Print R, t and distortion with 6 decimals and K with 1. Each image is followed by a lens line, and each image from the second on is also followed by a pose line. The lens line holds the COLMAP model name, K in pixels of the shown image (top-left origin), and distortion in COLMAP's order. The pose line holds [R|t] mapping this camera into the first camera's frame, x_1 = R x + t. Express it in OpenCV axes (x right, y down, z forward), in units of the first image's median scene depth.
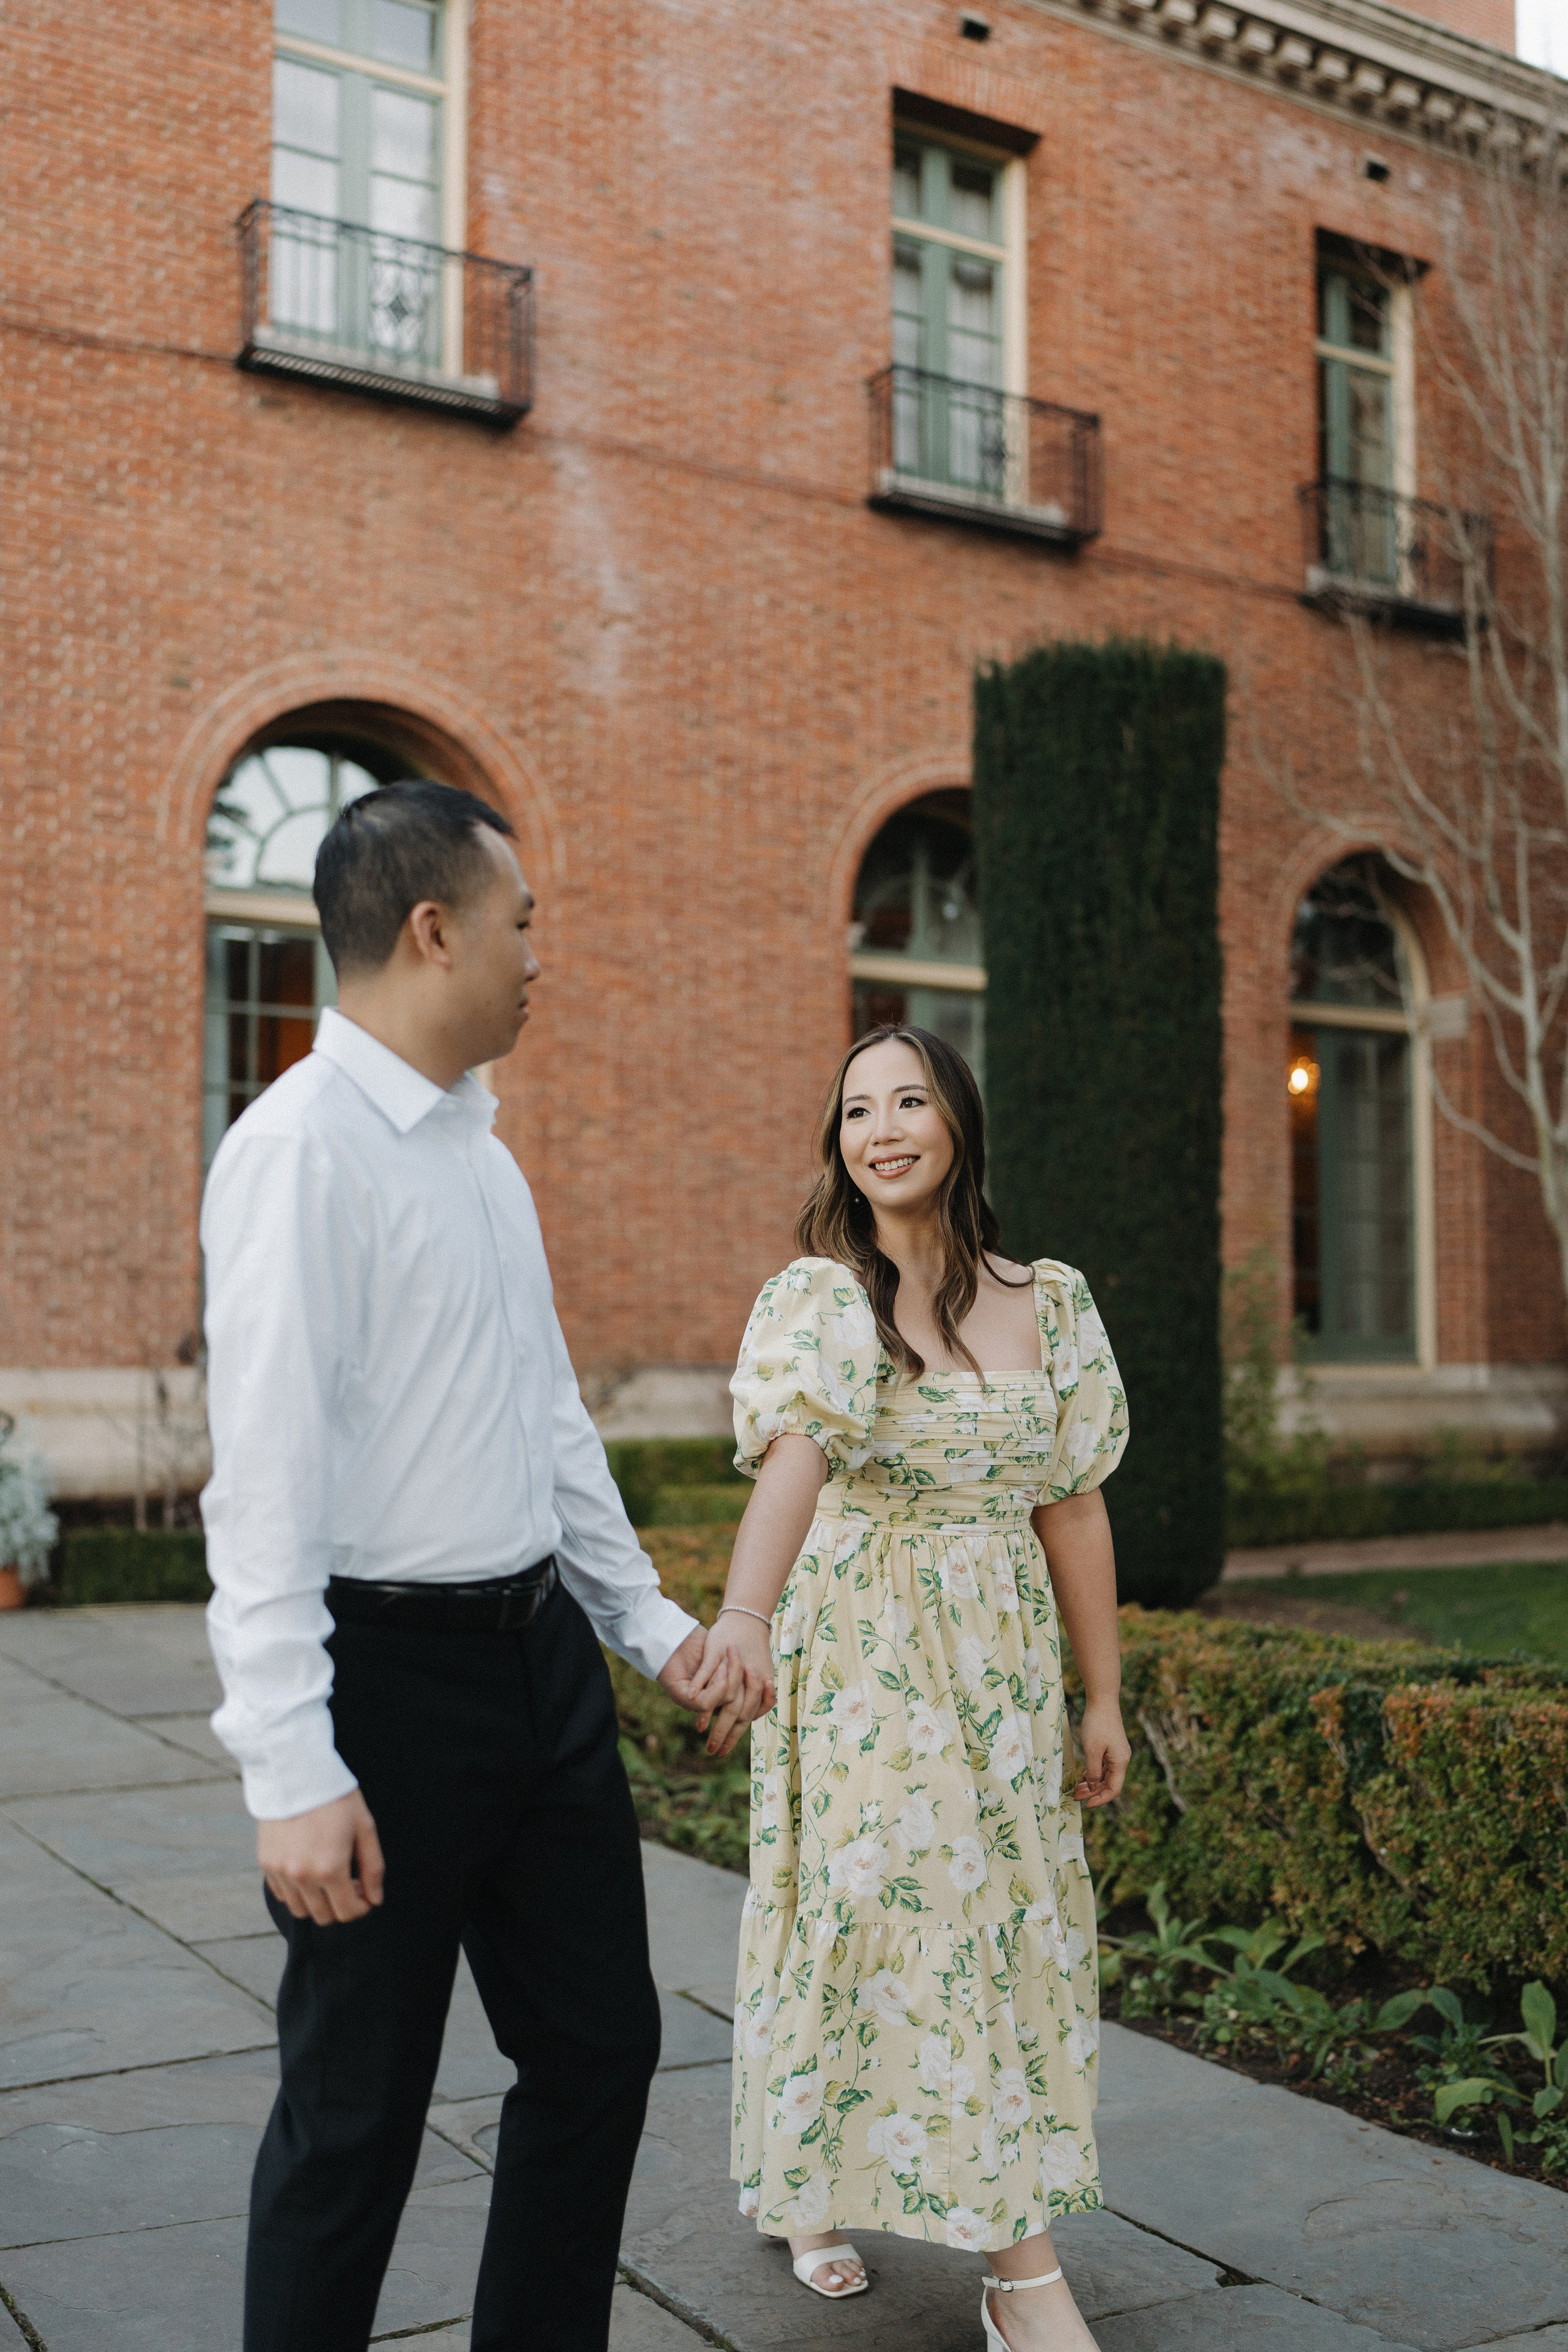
lens RADIAL K [[2391.2, 0, 784.0], [0, 2391.2, 1176.0], [0, 0, 1]] dist [0.002838, 0.018082]
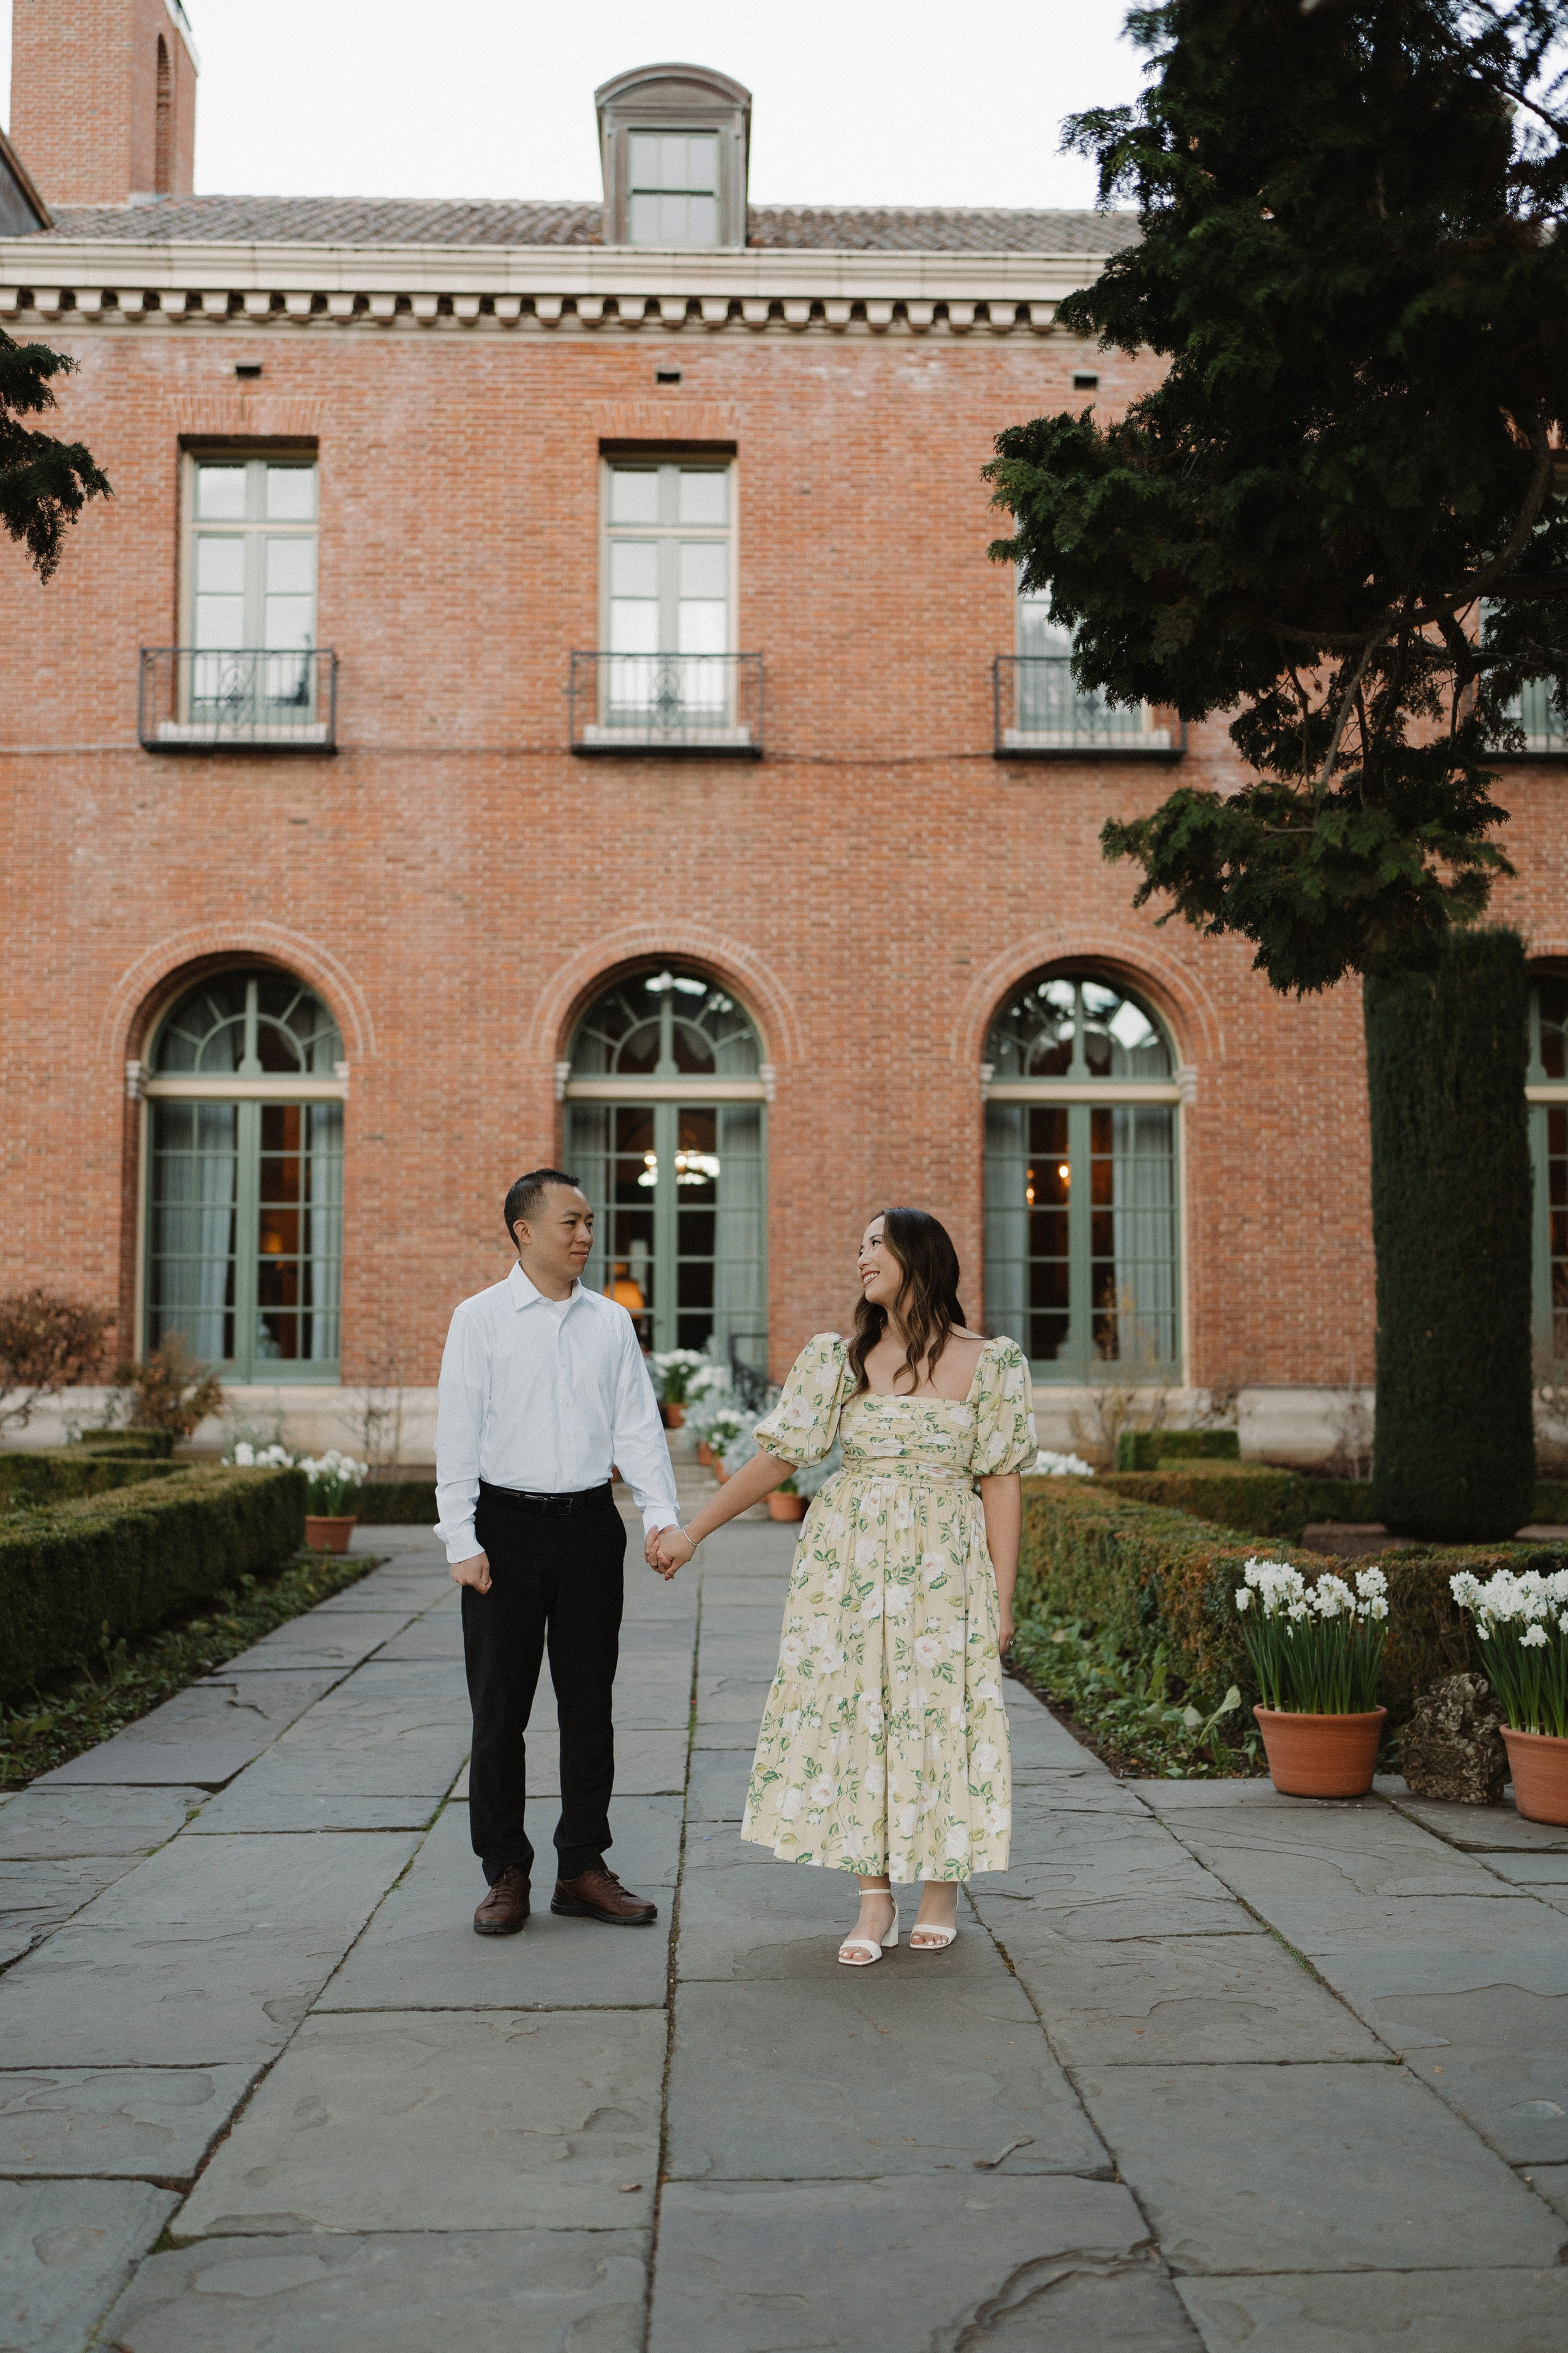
lens RADIAL K [[2156.8, 0, 734.3], [0, 2156.8, 1167.8], [0, 0, 1]] dist [-0.011576, 0.019915]
pose [[0.866736, -0.044418, -0.496786, 0.333825], [0.036225, 0.999002, -0.026121, -0.034582], [0.497450, 0.004644, 0.867480, -0.343130]]
